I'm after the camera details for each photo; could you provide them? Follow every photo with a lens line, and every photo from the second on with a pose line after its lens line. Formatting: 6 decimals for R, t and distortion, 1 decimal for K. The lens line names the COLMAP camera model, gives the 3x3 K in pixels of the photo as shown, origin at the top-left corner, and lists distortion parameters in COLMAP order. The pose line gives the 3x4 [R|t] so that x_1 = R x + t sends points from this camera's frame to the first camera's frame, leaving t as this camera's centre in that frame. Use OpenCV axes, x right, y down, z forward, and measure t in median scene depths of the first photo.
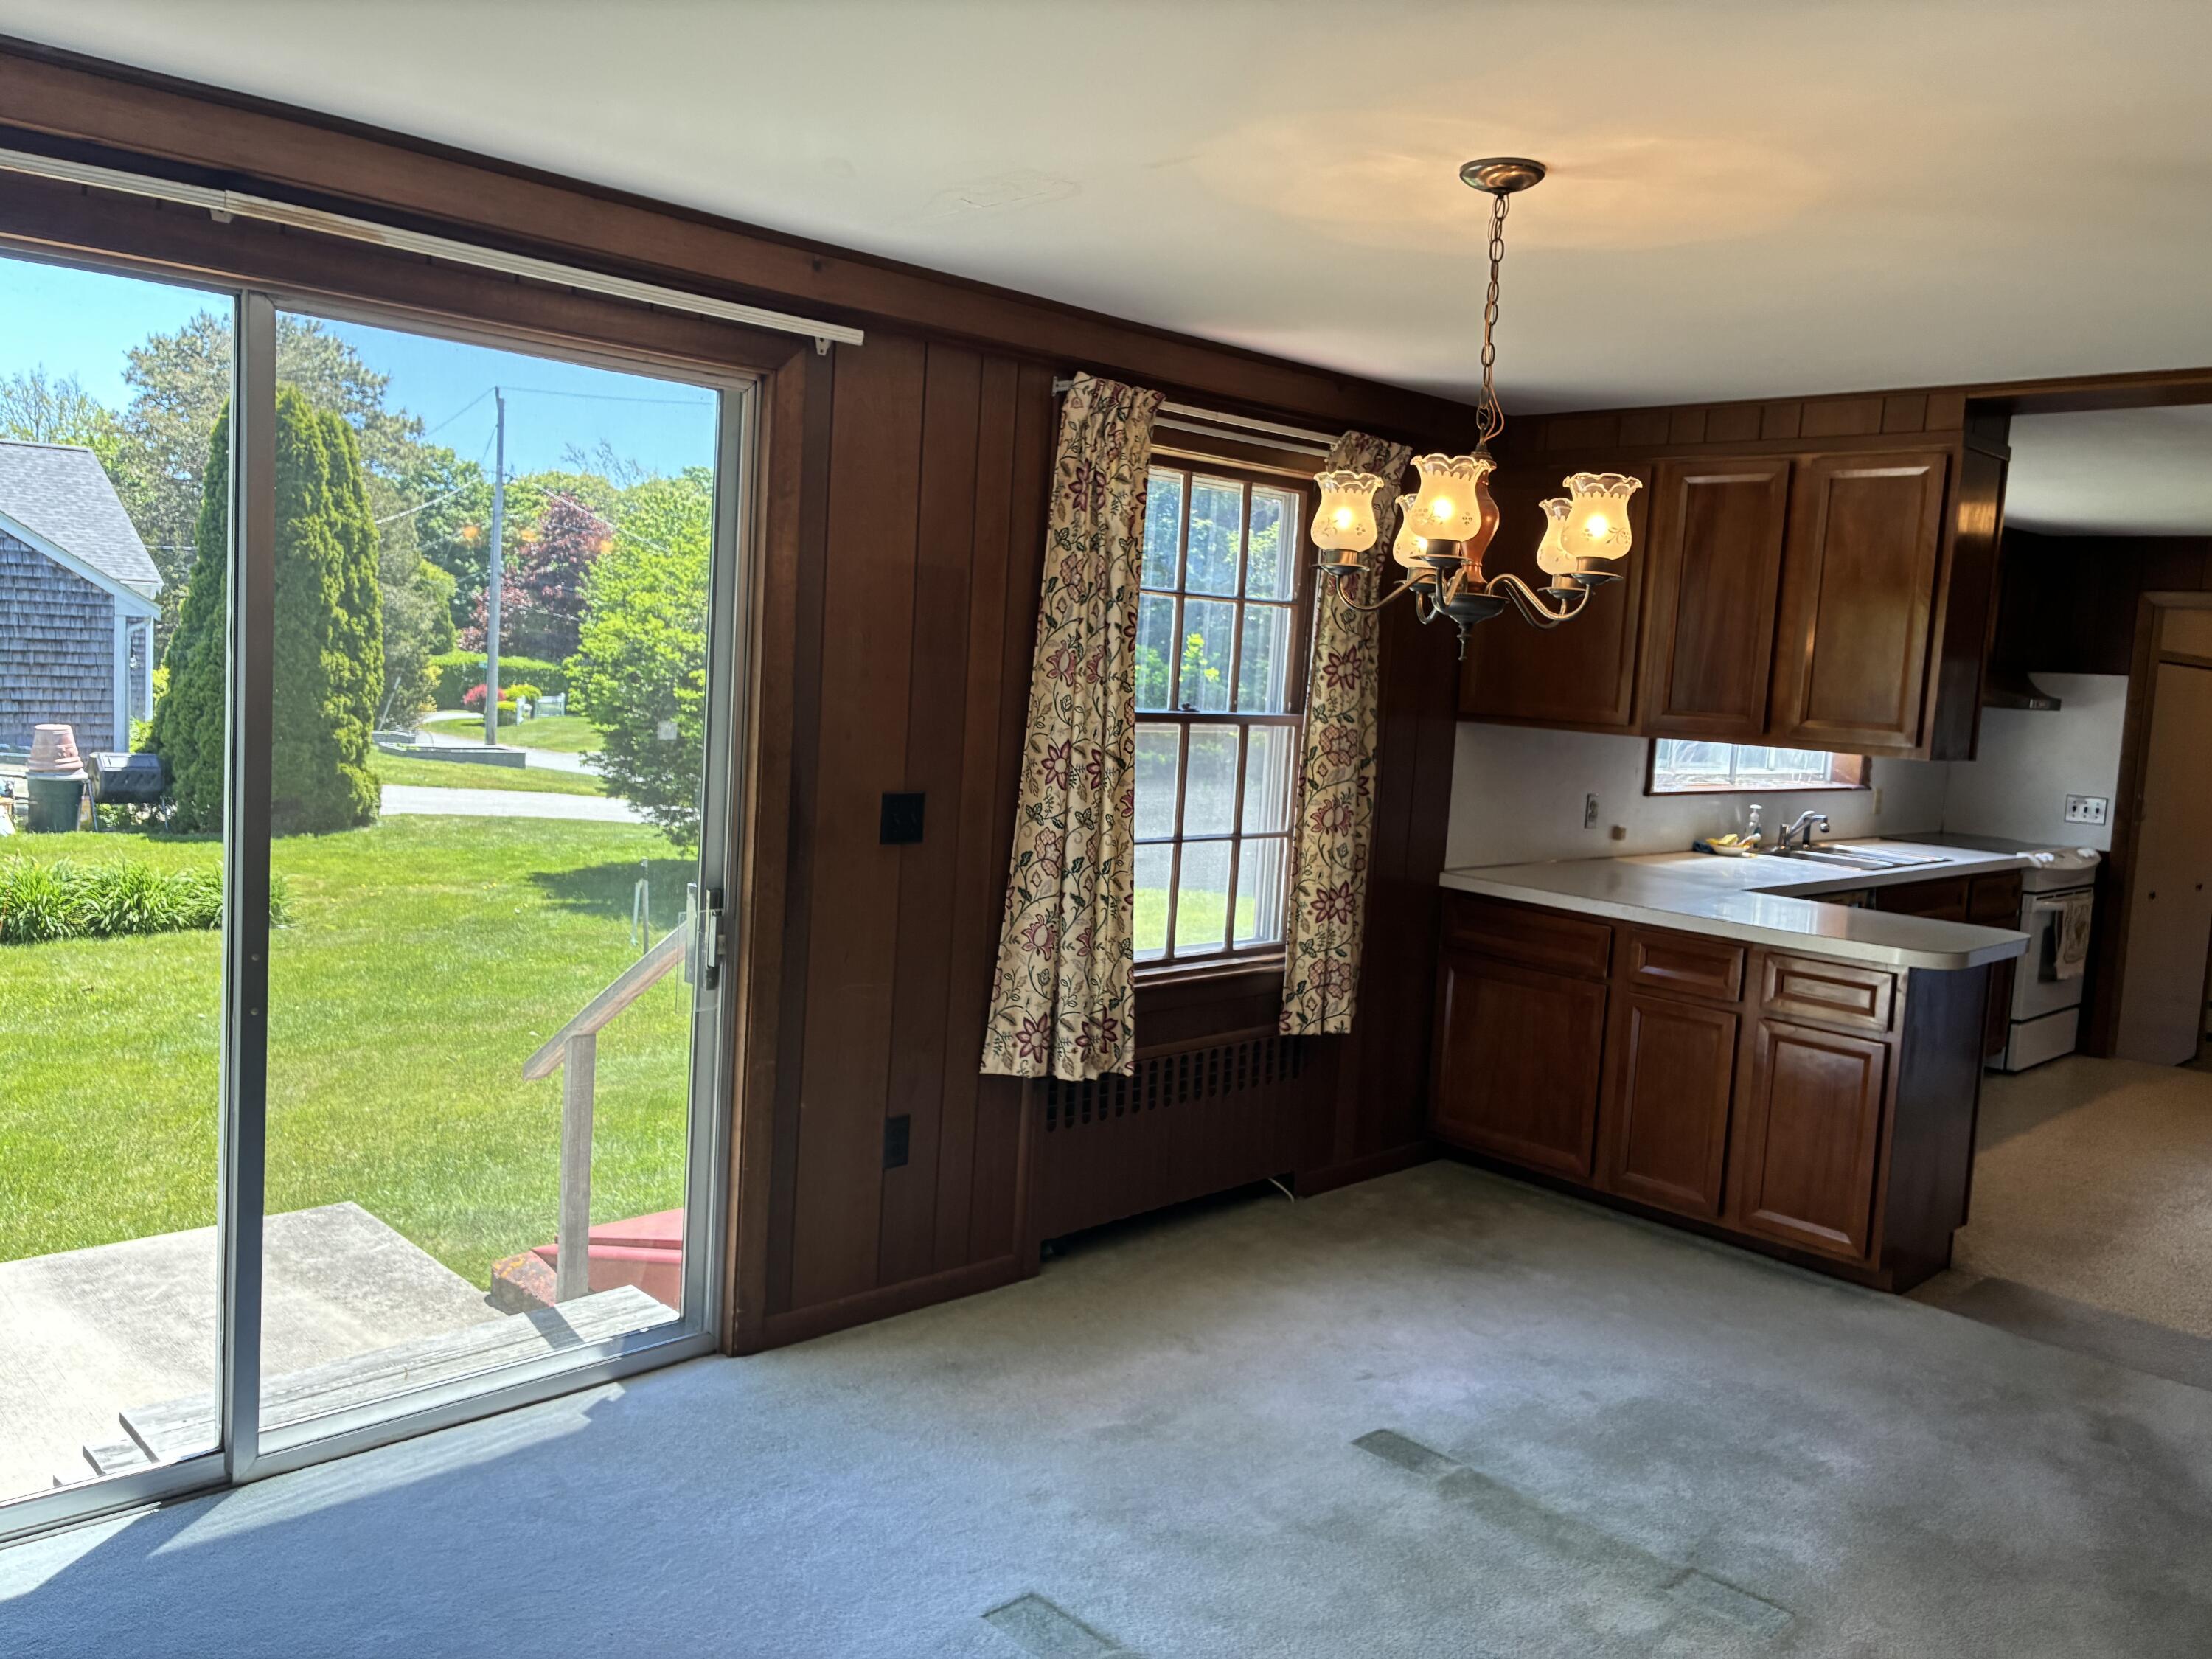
lens RADIAL K [[1668.8, 0, 1101.1], [0, 1668.8, 809.2], [0, 0, 1]] dist [0.028041, -0.061349]
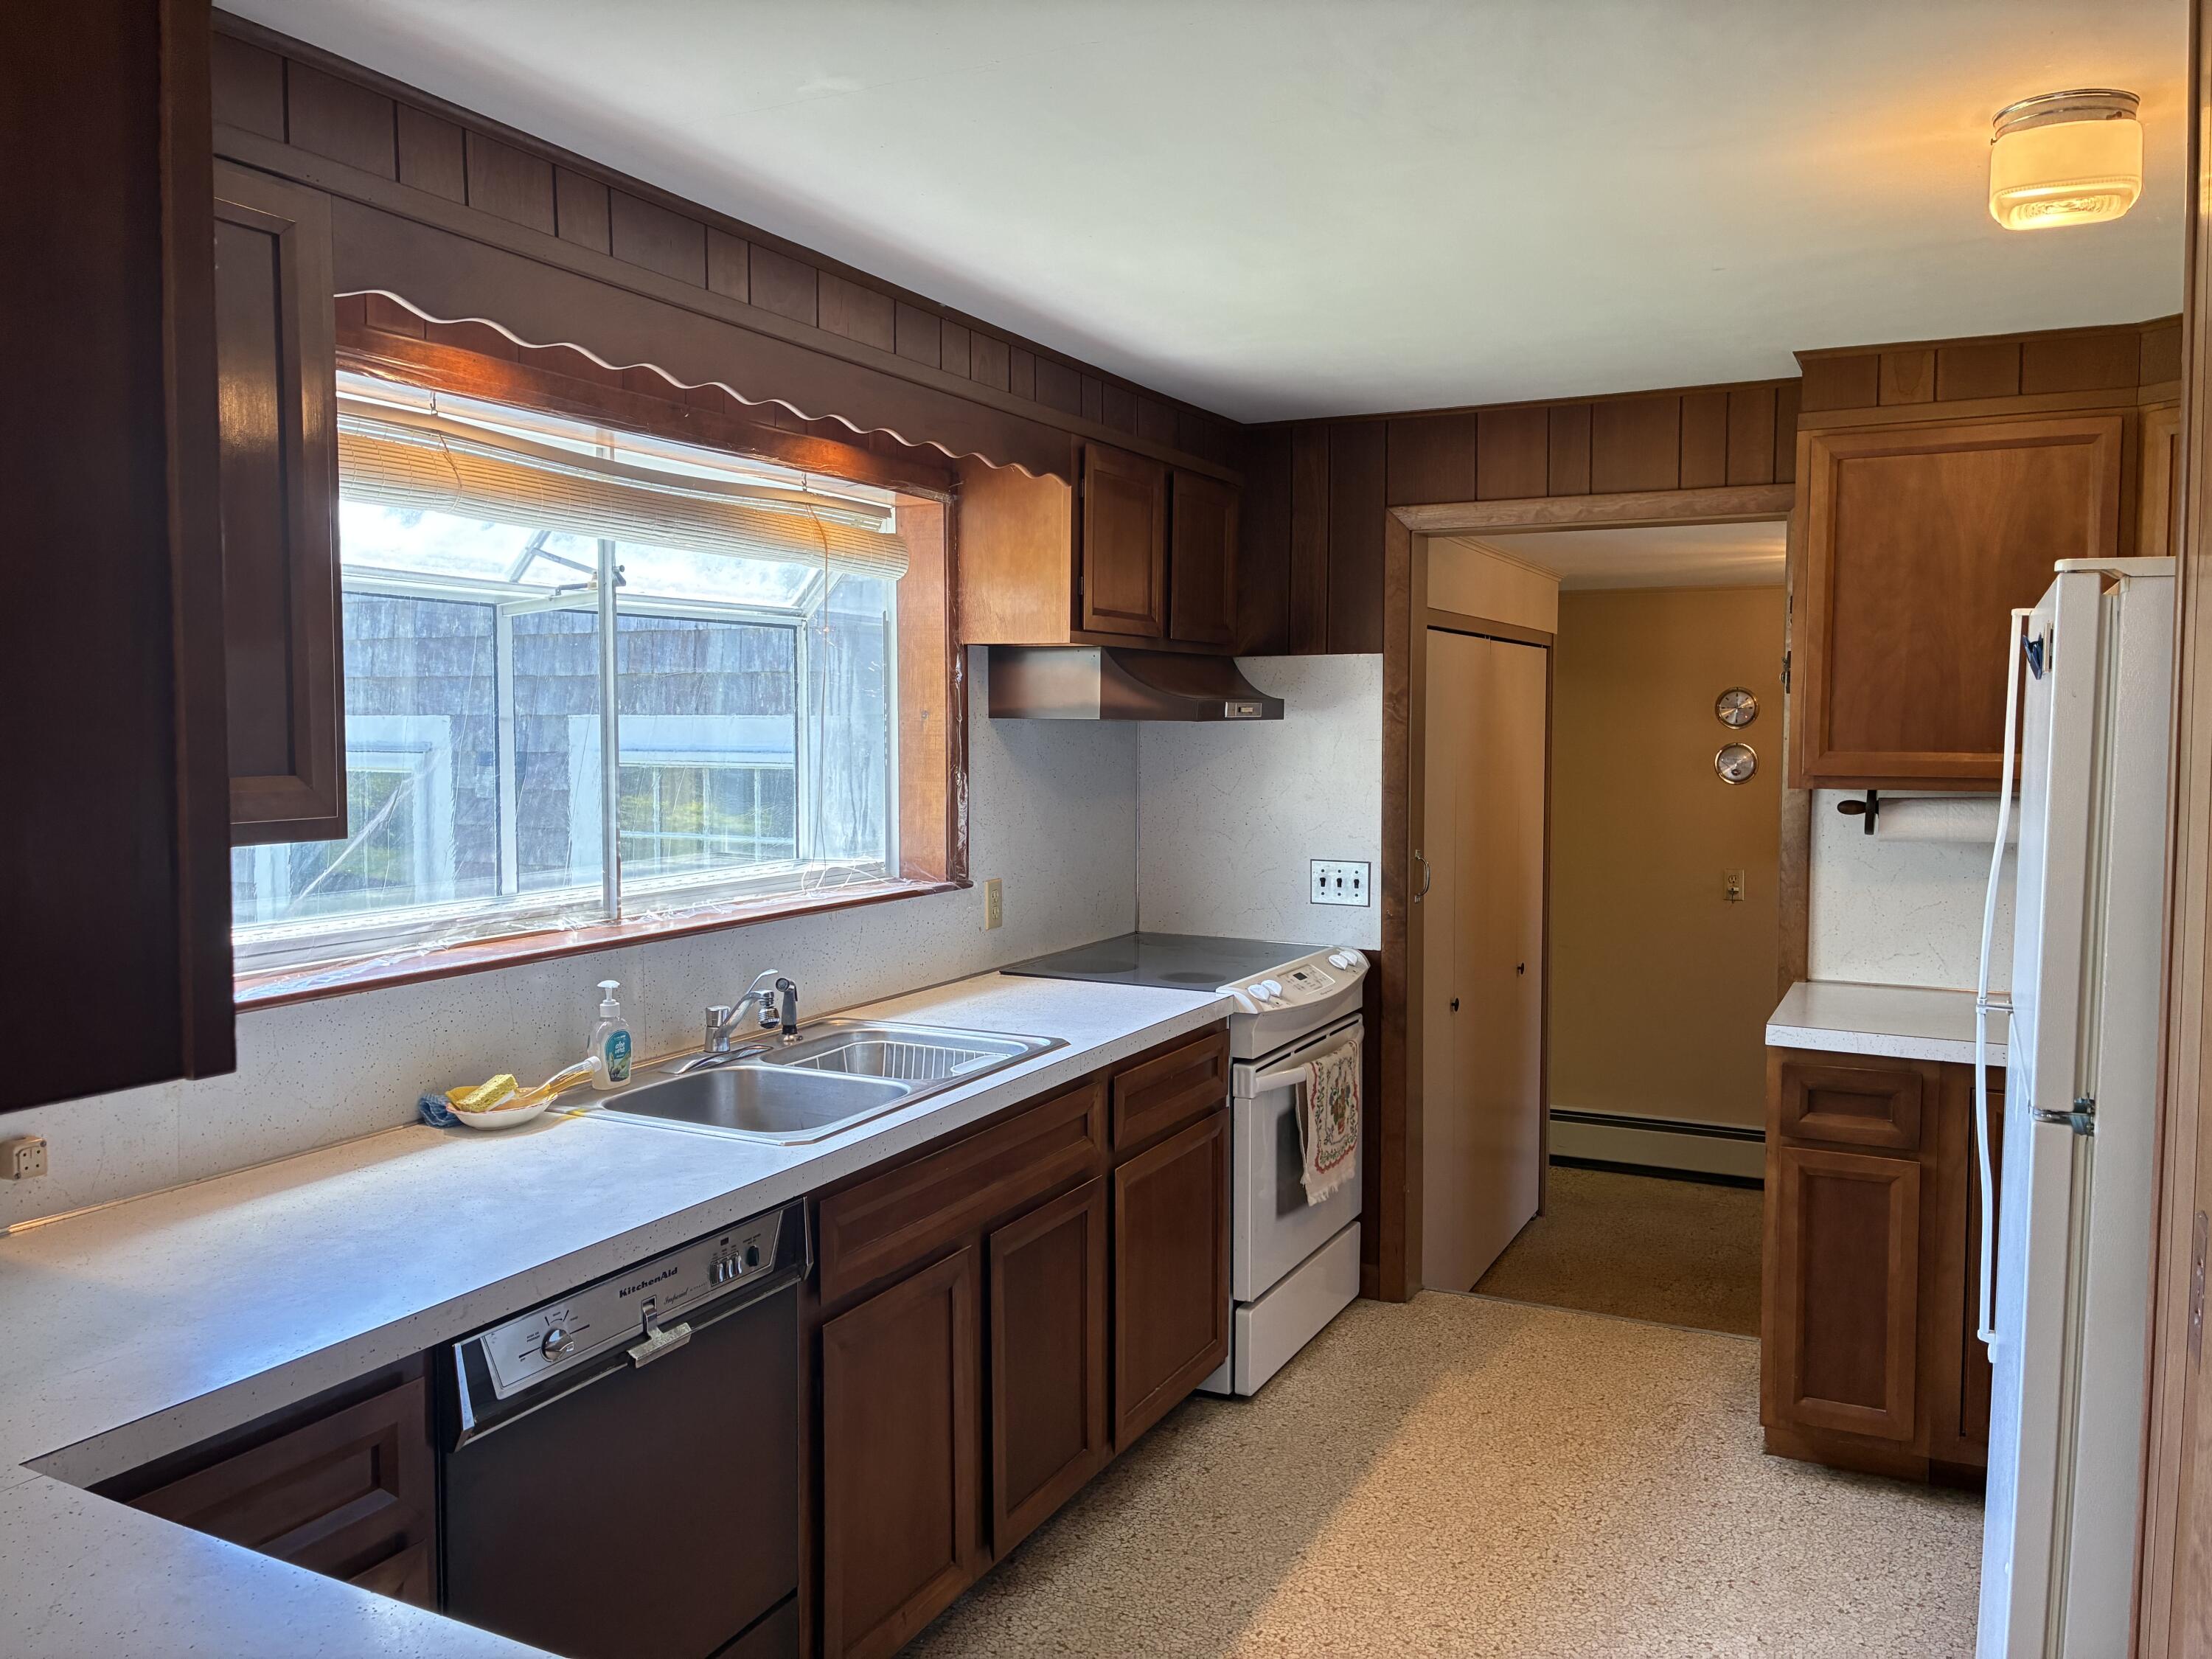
lens RADIAL K [[1668.8, 0, 1105.8], [0, 1668.8, 829.5], [0, 0, 1]] dist [0.028041, -0.061349]
pose [[0.939796, -0.083394, 0.331405, 0.325763], [0.089017, 0.996028, -0.001795, -0.025465], [-0.329939, 0.031188, 0.943487, 0.482795]]
